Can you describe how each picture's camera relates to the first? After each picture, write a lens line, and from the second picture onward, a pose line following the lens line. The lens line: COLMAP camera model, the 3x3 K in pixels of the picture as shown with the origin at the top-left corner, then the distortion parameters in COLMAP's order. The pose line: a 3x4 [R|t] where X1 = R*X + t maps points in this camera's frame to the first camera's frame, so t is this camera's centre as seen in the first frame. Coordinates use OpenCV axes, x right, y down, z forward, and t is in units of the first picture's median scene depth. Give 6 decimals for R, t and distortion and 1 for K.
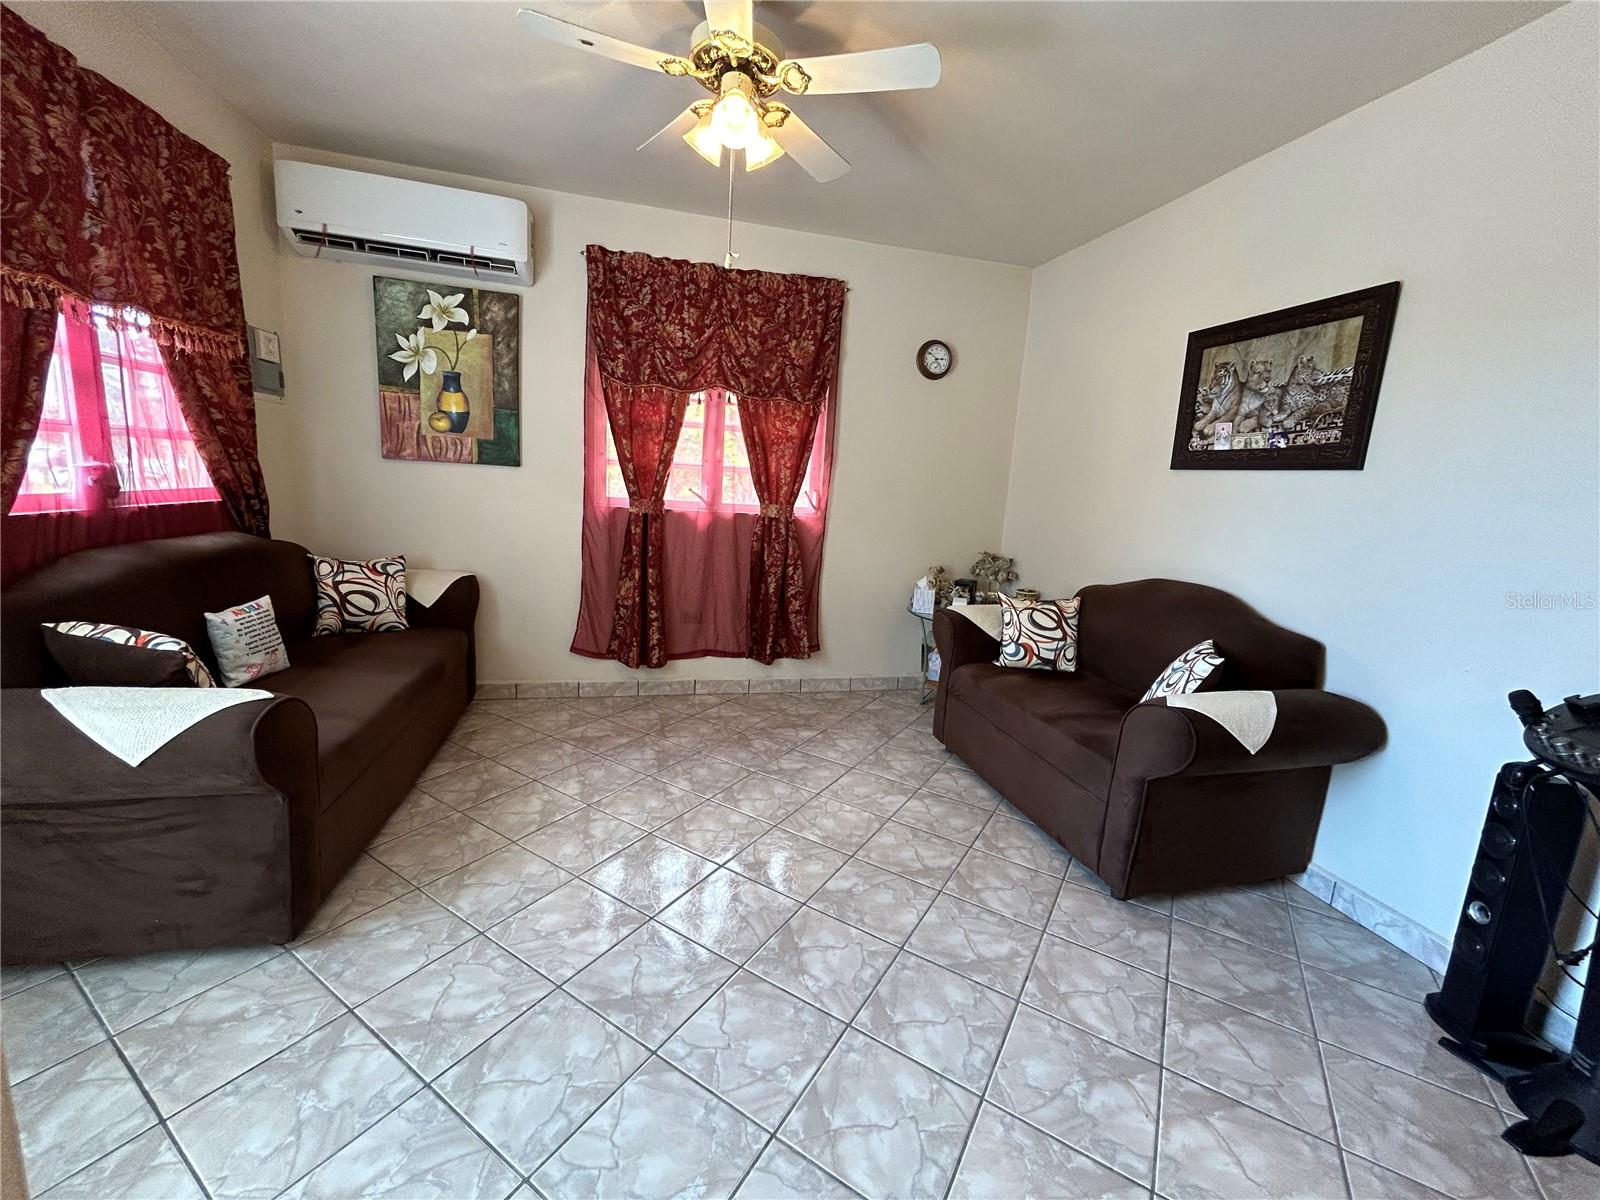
lens RADIAL K [[646.6, 0, 798.6], [0, 646.6, 599.0], [0, 0, 1]] dist [0.000121, 0.000359]
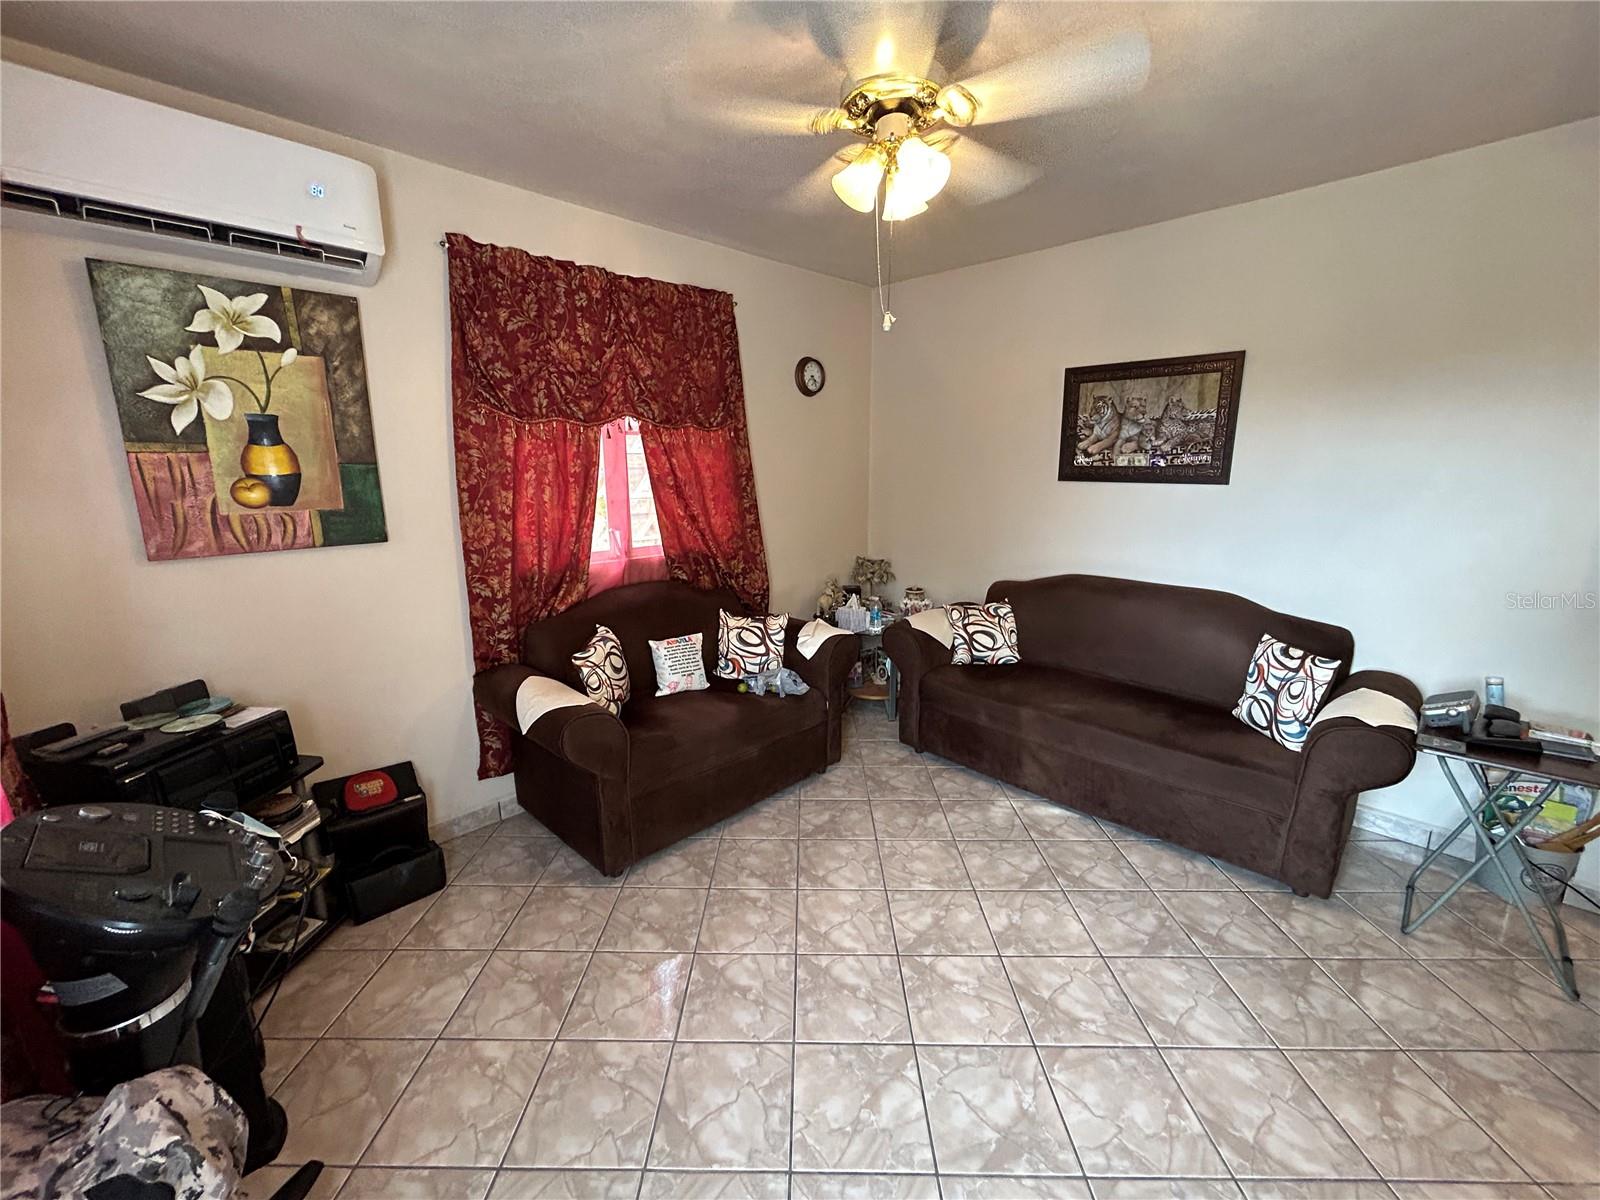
lens RADIAL K [[649.7, 0, 797.0], [0, 649.7, 595.4], [0, 0, 1]] dist [0.002611, 0.000264]
pose [[0.854773, -0.171234, 0.489941, -0.426477], [0.151295, 0.985215, 0.080375, -0.142357], [-0.496461, 0.005423, 0.868042, 0.163645]]
